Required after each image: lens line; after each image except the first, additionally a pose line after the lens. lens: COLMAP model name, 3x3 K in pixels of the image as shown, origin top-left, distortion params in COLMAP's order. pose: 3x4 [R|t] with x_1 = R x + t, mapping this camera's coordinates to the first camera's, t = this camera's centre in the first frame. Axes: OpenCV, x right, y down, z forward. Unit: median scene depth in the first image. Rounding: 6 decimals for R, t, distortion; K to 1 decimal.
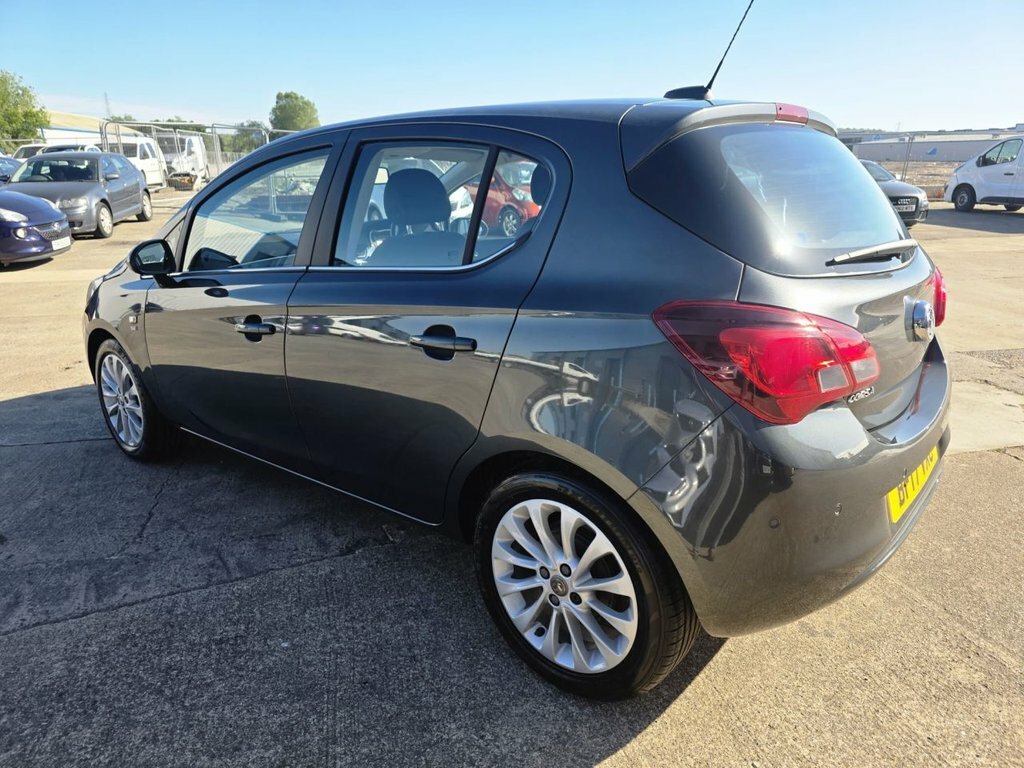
lens RADIAL K [[669.8, 0, 512.0], [0, 669.8, 384.0], [0, 0, 1]] dist [0.045790, -0.039360]
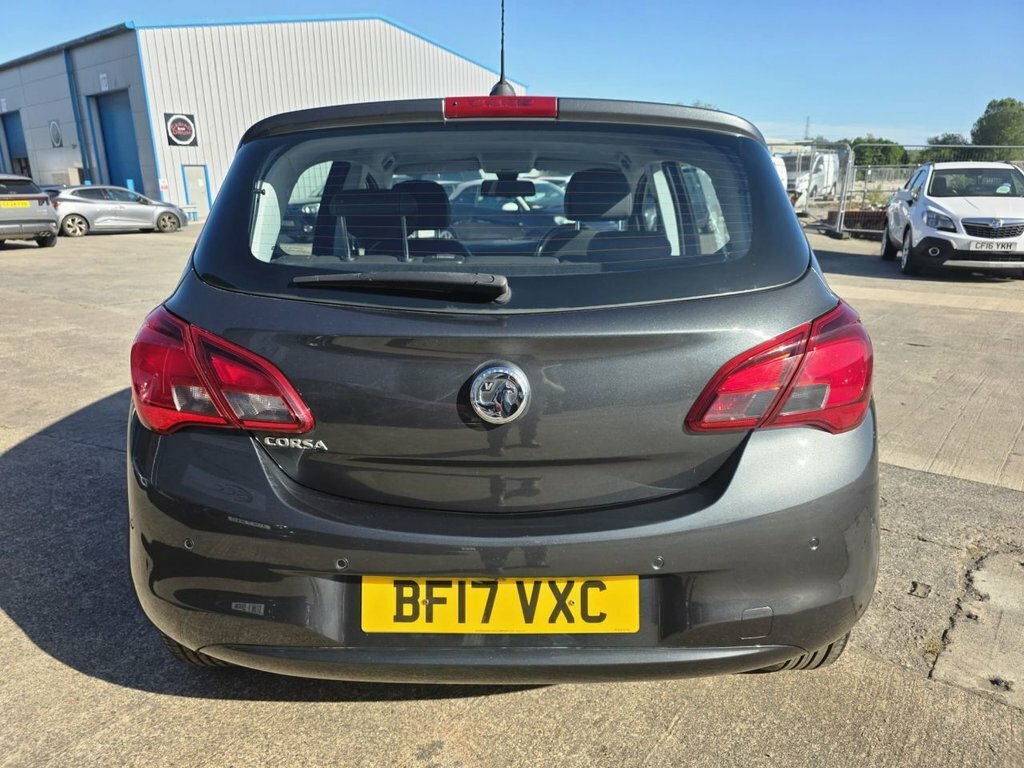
lens RADIAL K [[669.8, 0, 512.0], [0, 669.8, 384.0], [0, 0, 1]] dist [0.045790, -0.039360]
pose [[0.642216, 0.214938, -0.735772, 1.079873], [-0.232407, 0.969298, 0.080302, -0.147733], [0.730442, 0.119428, 0.672452, 0.544913]]
